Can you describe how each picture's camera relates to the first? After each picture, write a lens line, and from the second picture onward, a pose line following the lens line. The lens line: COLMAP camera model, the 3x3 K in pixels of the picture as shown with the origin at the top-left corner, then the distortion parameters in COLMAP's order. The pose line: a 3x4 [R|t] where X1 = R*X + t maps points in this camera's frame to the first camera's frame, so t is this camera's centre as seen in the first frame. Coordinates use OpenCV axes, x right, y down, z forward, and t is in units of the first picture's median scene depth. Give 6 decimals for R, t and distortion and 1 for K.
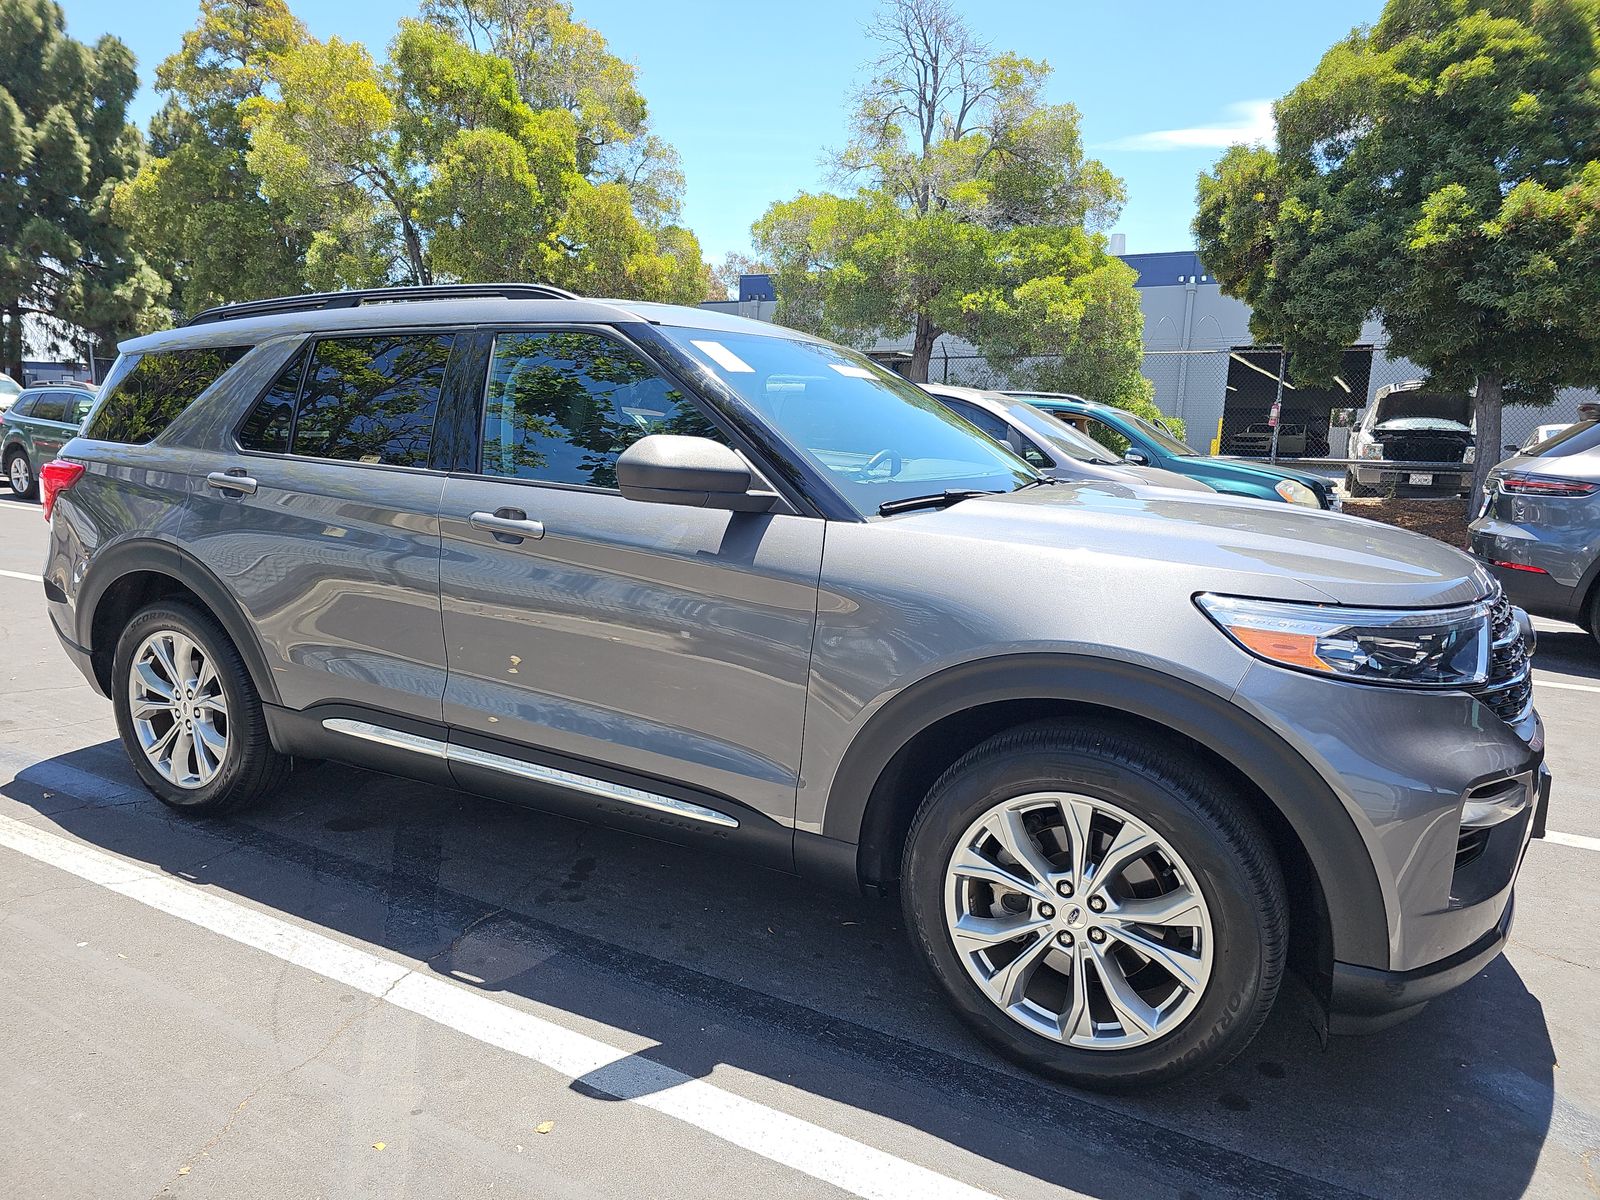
lens RADIAL K [[1068.9, 0, 794.2], [0, 1068.9, 598.9], [0, 0, 1]] dist [0.022526, -0.017634]
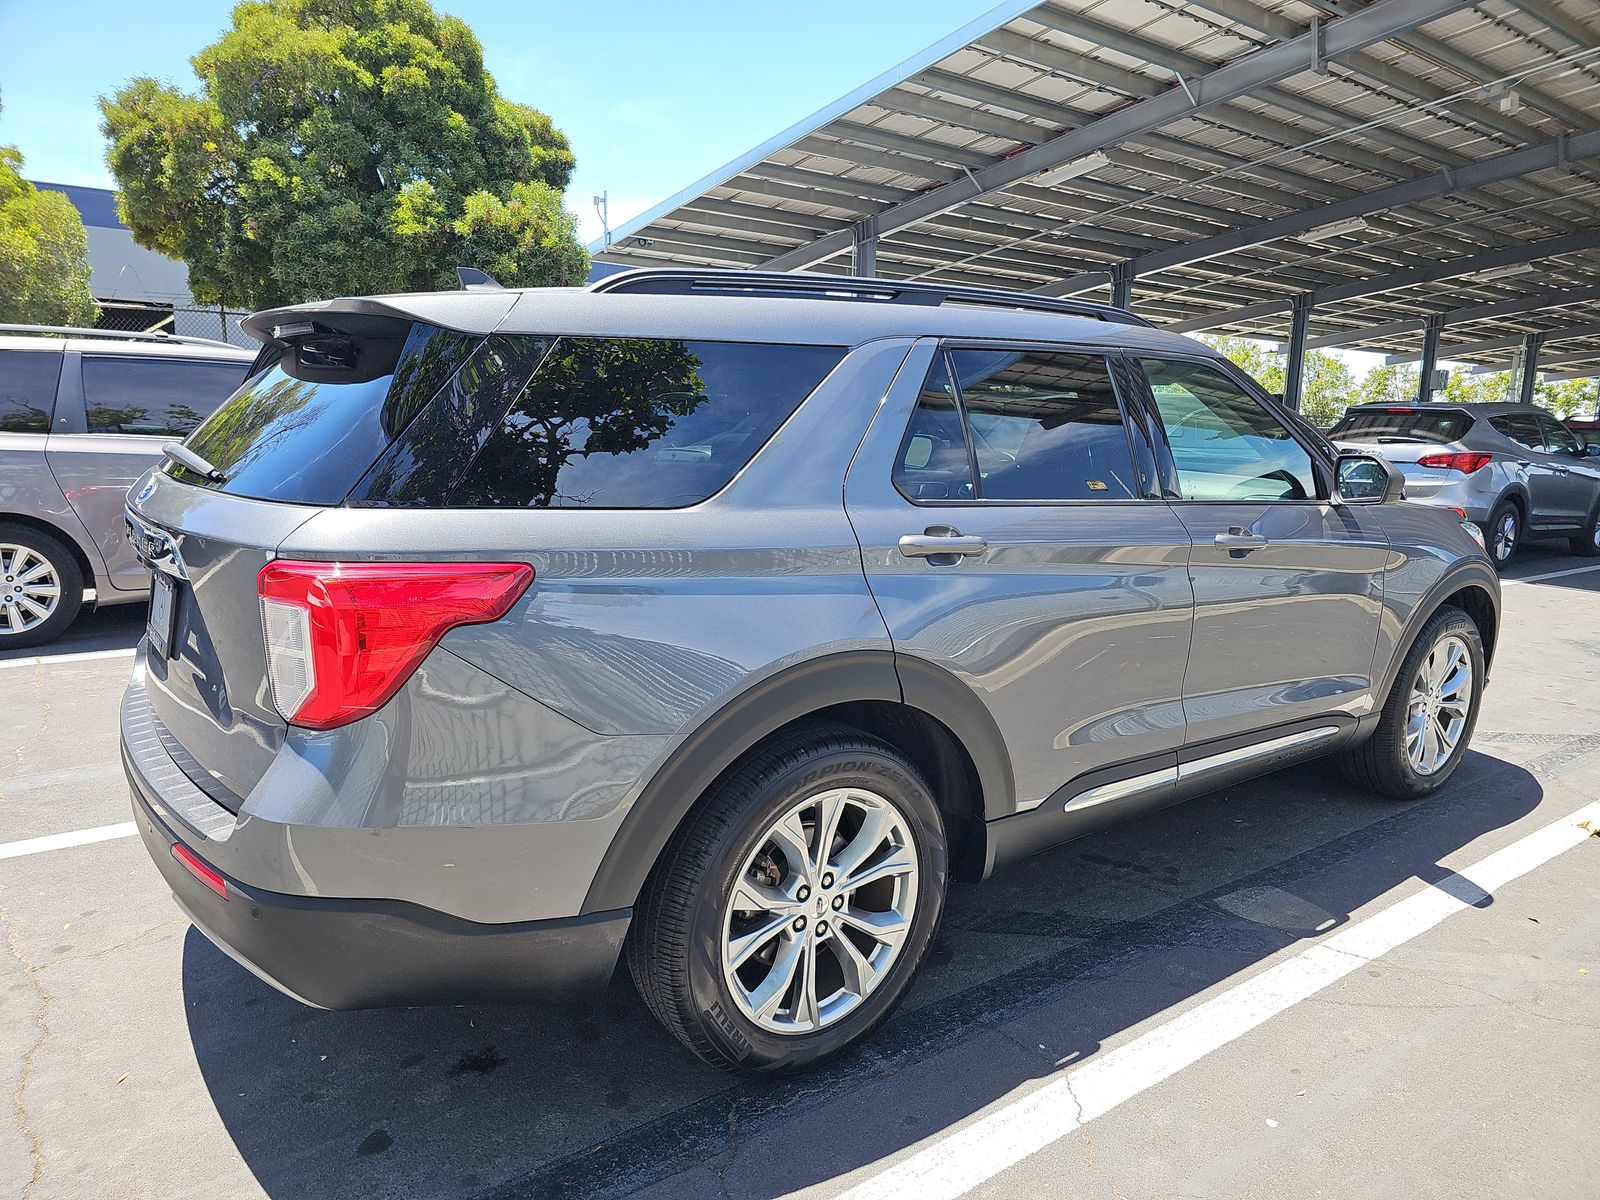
lens RADIAL K [[1068.9, 0, 794.5], [0, 1068.9, 602.2], [0, 0, 1]] dist [0.022526, -0.017634]
pose [[0.407325, -0.172308, 0.896881, -0.313608], [0.132519, 0.982799, 0.128630, -0.045585], [-0.903618, 0.066459, 0.423153, 0.205167]]
